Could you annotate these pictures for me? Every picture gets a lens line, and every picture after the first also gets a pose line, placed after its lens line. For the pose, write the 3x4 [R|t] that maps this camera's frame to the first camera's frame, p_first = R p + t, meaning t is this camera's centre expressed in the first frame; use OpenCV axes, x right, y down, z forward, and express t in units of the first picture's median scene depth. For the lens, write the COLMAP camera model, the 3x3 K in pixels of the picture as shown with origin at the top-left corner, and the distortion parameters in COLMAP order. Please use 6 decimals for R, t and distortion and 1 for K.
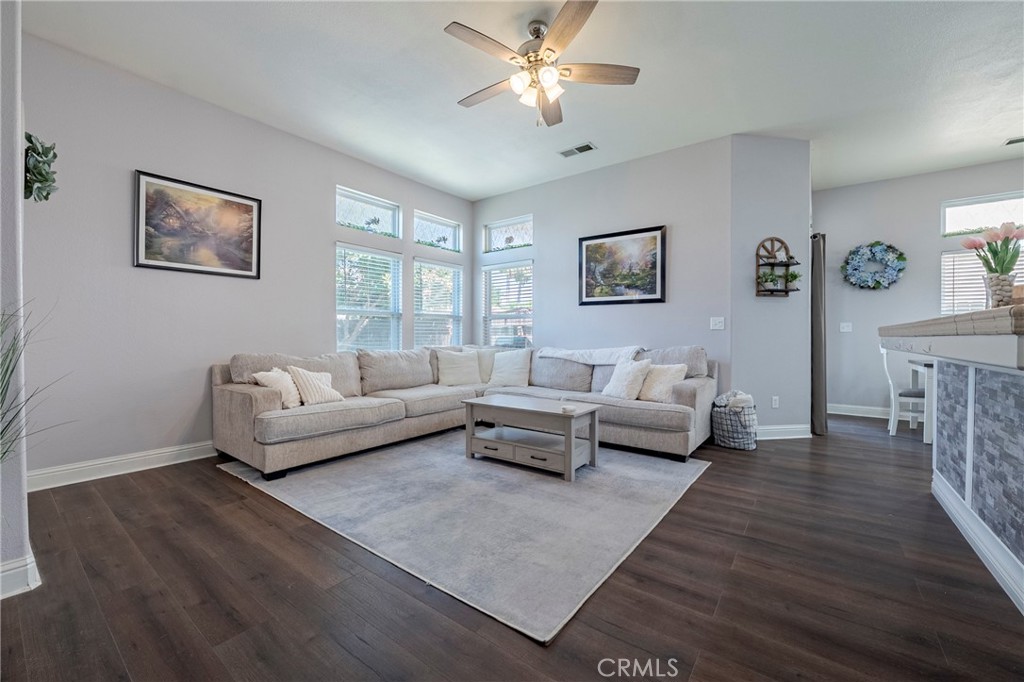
lens RADIAL K [[407.4, 0, 510.6], [0, 407.4, 337.4], [0, 0, 1]] dist [-0.013089, 0.001038]
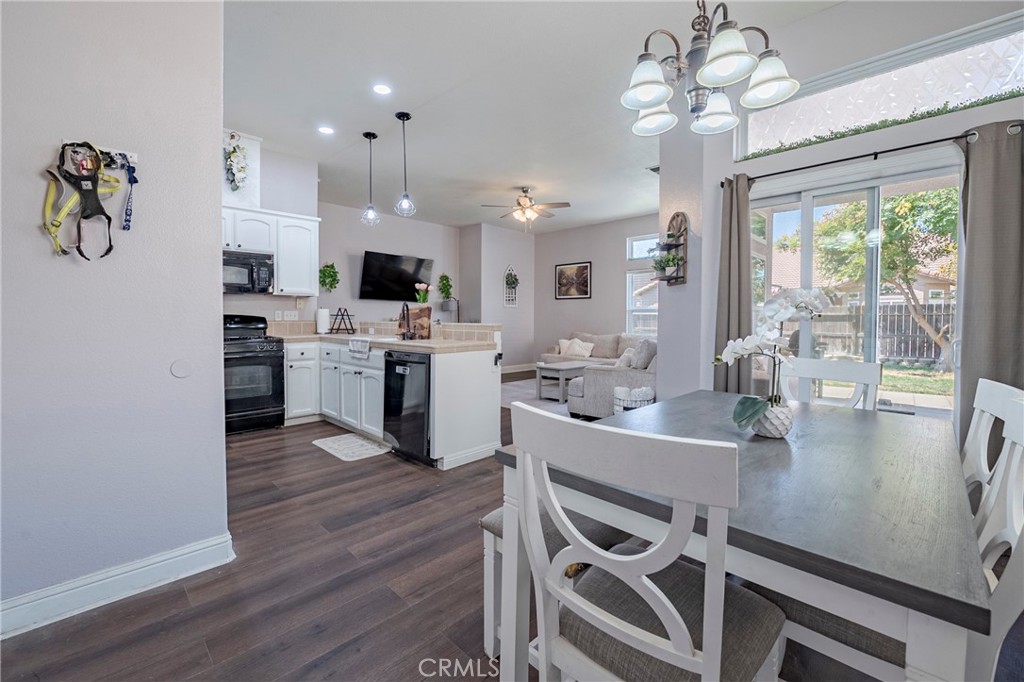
lens RADIAL K [[422.7, 0, 490.6], [0, 422.7, 327.4], [0, 0, 1]] dist [-0.018841, -0.000198]
pose [[-0.155651, 0.019977, -0.987610, 1.958737], [-0.009616, 0.999717, 0.021738, -0.038175], [0.987765, 0.012881, -0.155414, 0.959050]]
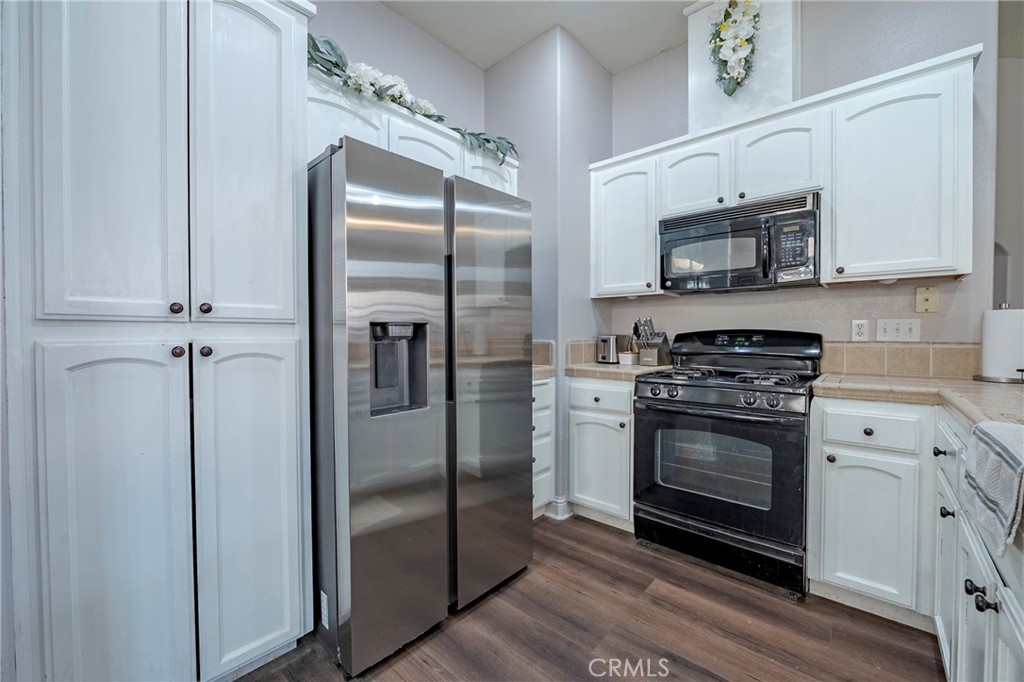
lens RADIAL K [[407.4, 0, 513.9], [0, 407.4, 339.1], [0, 0, 1]] dist [-0.013089, 0.001038]
pose [[-0.996740, -0.001866, 0.080658, 1.088365], [-0.000261, 0.999802, 0.019910, -0.038850], [-0.080679, 0.019824, -0.996543, 0.658537]]
